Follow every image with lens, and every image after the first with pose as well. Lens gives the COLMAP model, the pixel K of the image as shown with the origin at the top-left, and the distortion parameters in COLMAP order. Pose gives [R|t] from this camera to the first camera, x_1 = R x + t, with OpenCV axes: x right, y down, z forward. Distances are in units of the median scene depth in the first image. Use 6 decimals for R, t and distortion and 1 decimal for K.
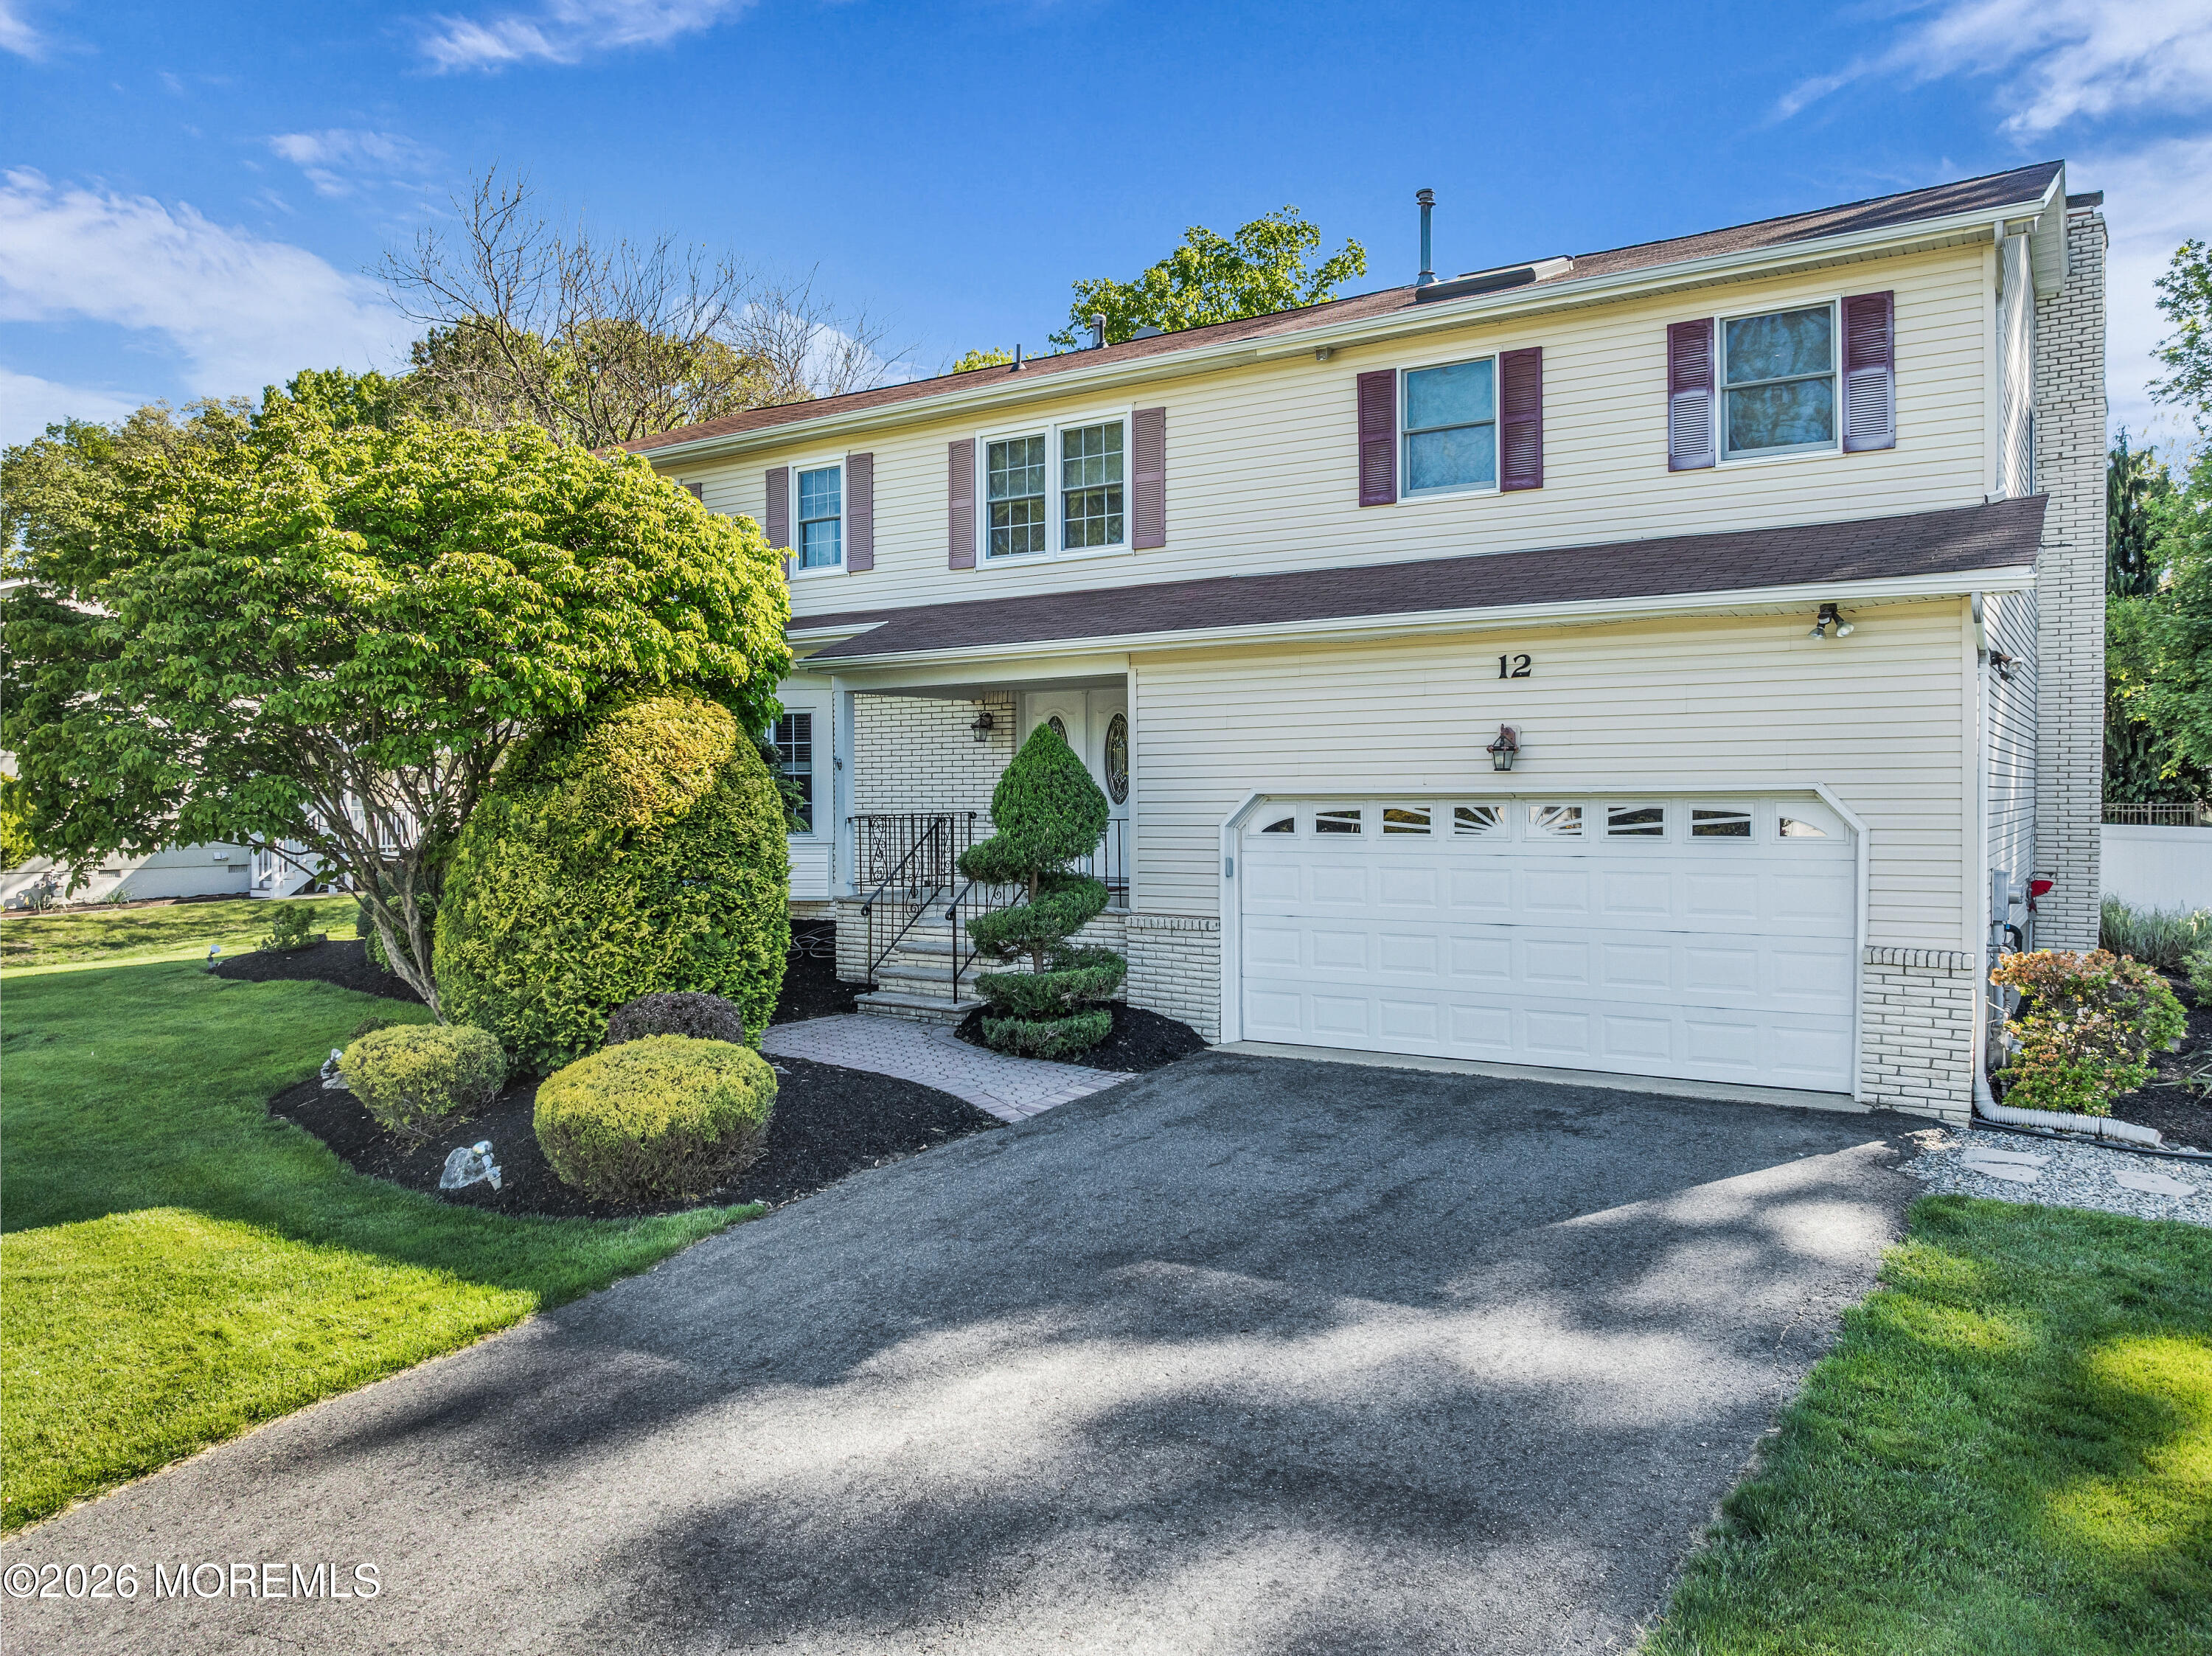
lens RADIAL K [[1554.2, 0, 1106.0], [0, 1554.2, 828.0], [0, 0, 1]] dist [-0.037551, -0.006537]
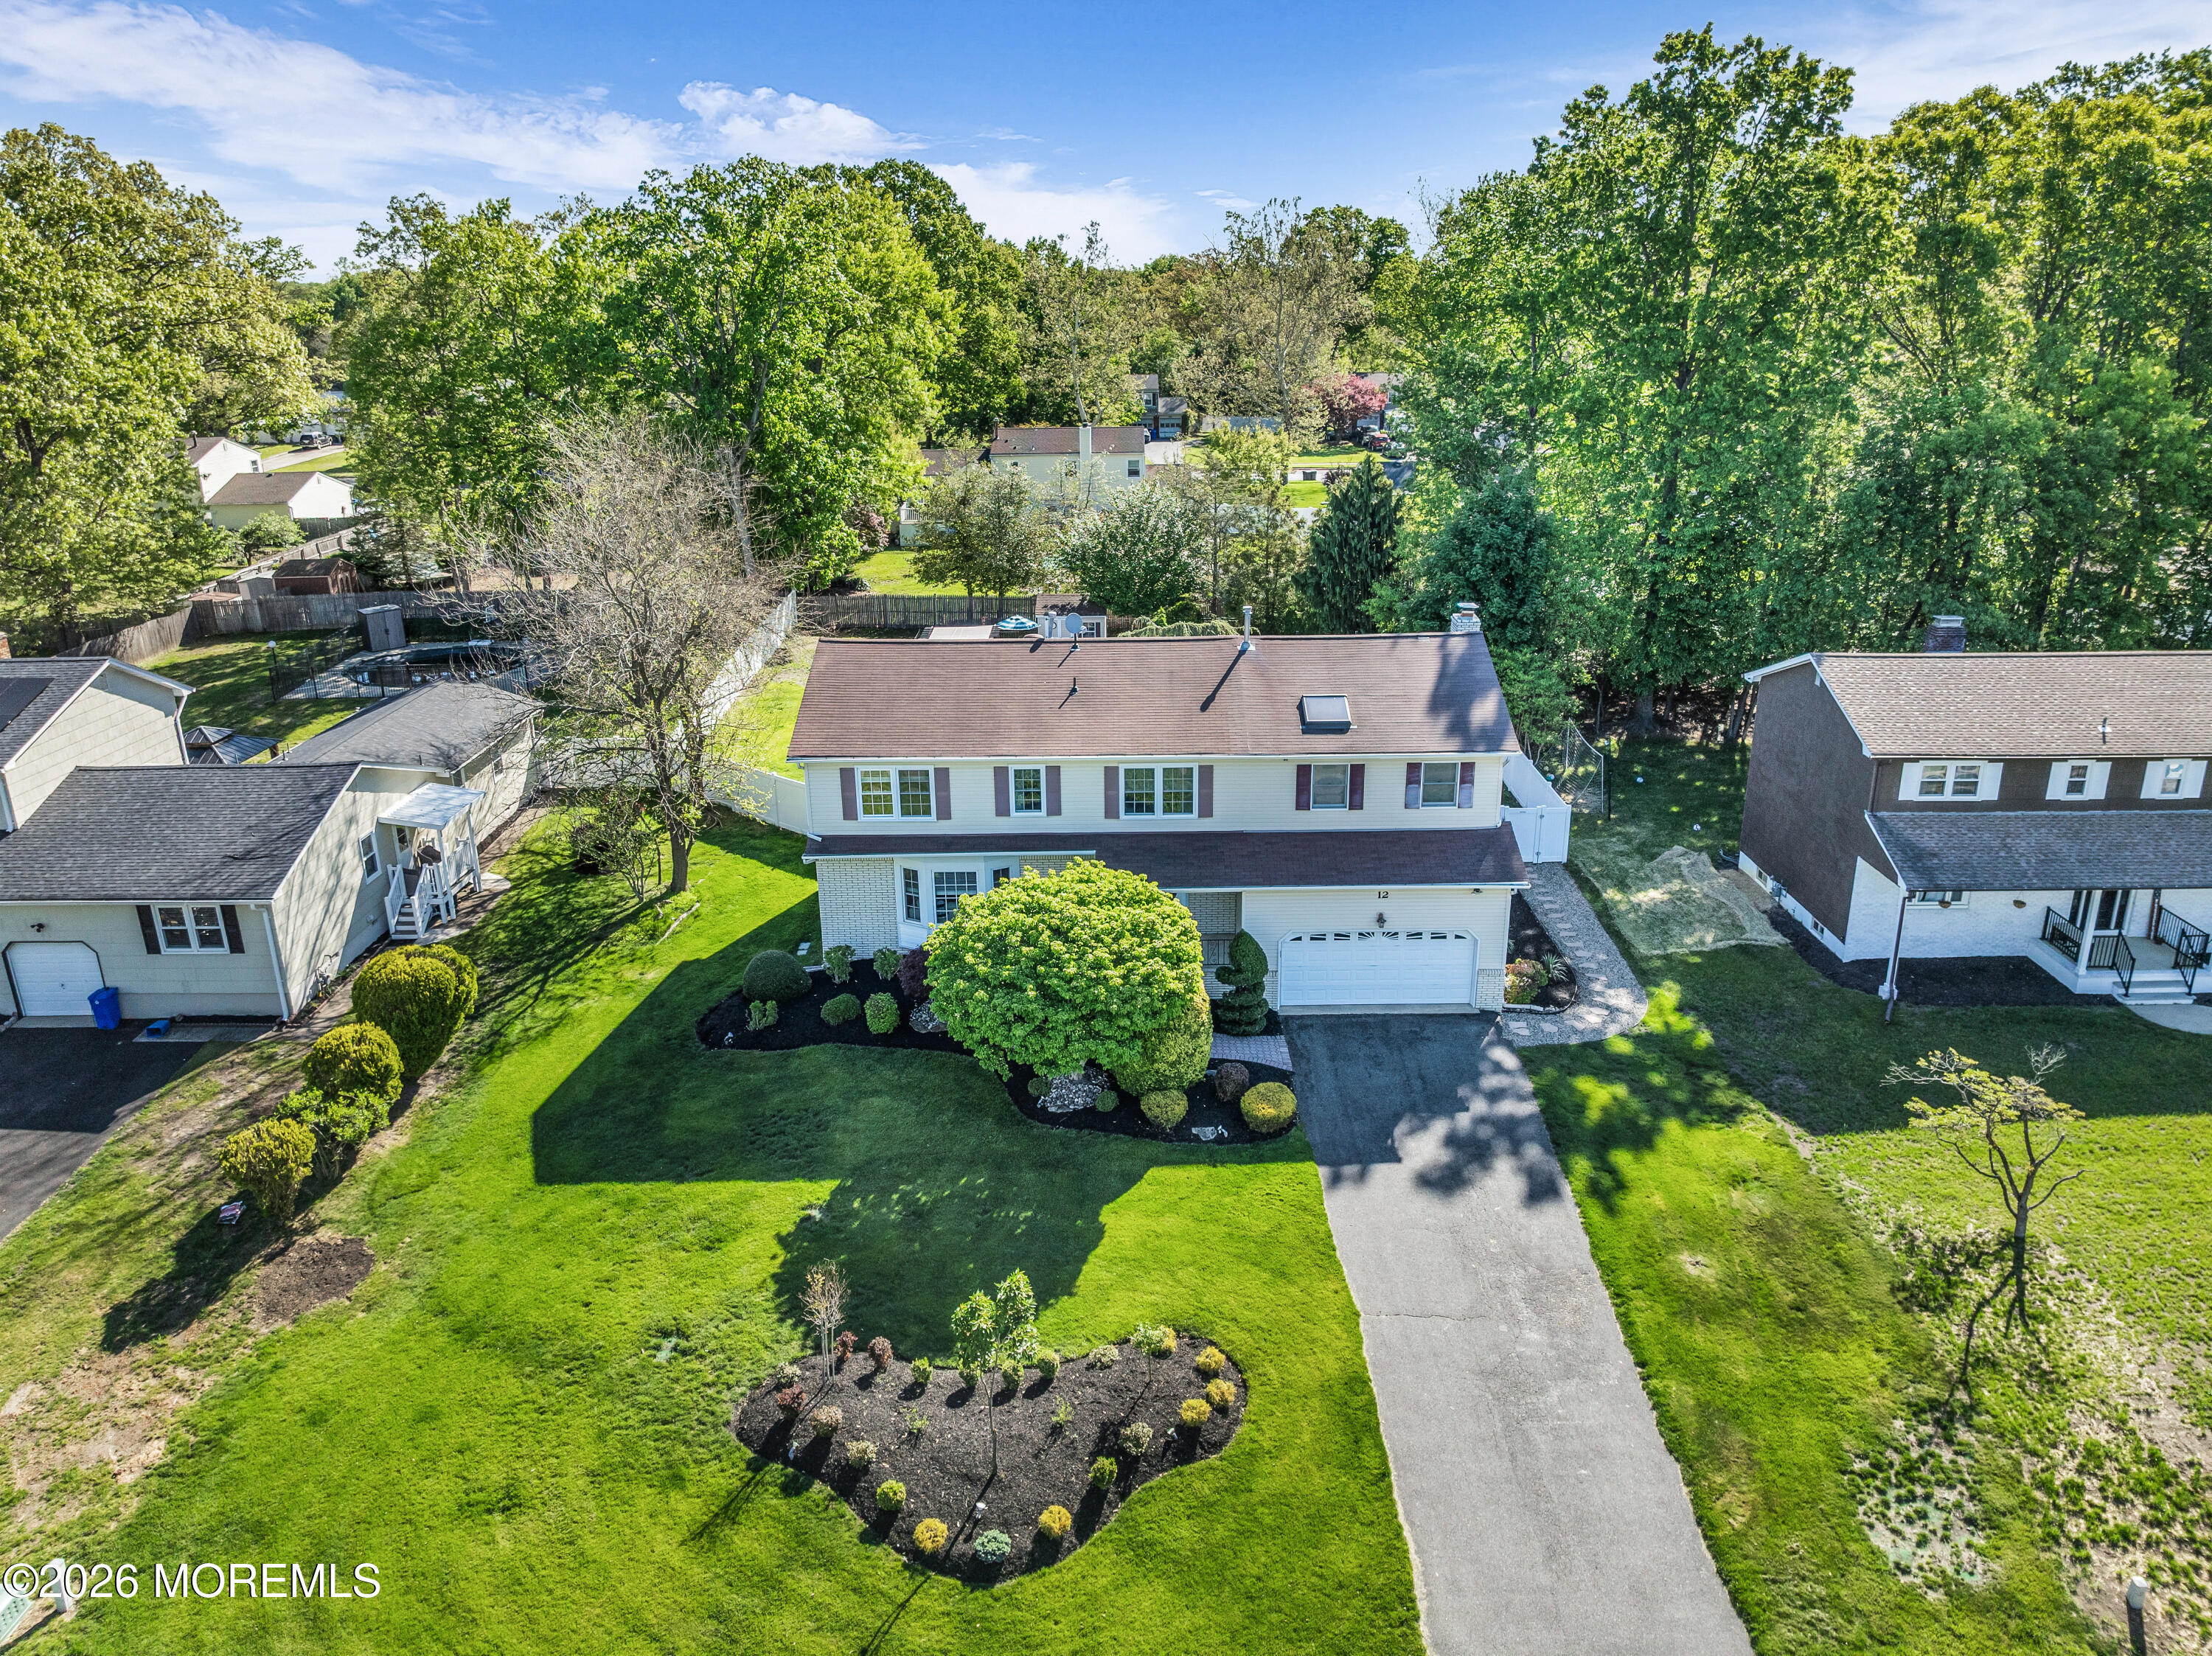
lens RADIAL K [[1610.2, 0, 1103.9], [0, 1610.2, 772.1], [0, 0, 1]] dist [-0.042234, 0.006012]
pose [[0.842727, -0.175488, 0.508936, -1.748955], [0.023913, 0.956646, 0.290268, -1.237942], [-0.537810, -0.232447, 0.810388, -1.249263]]
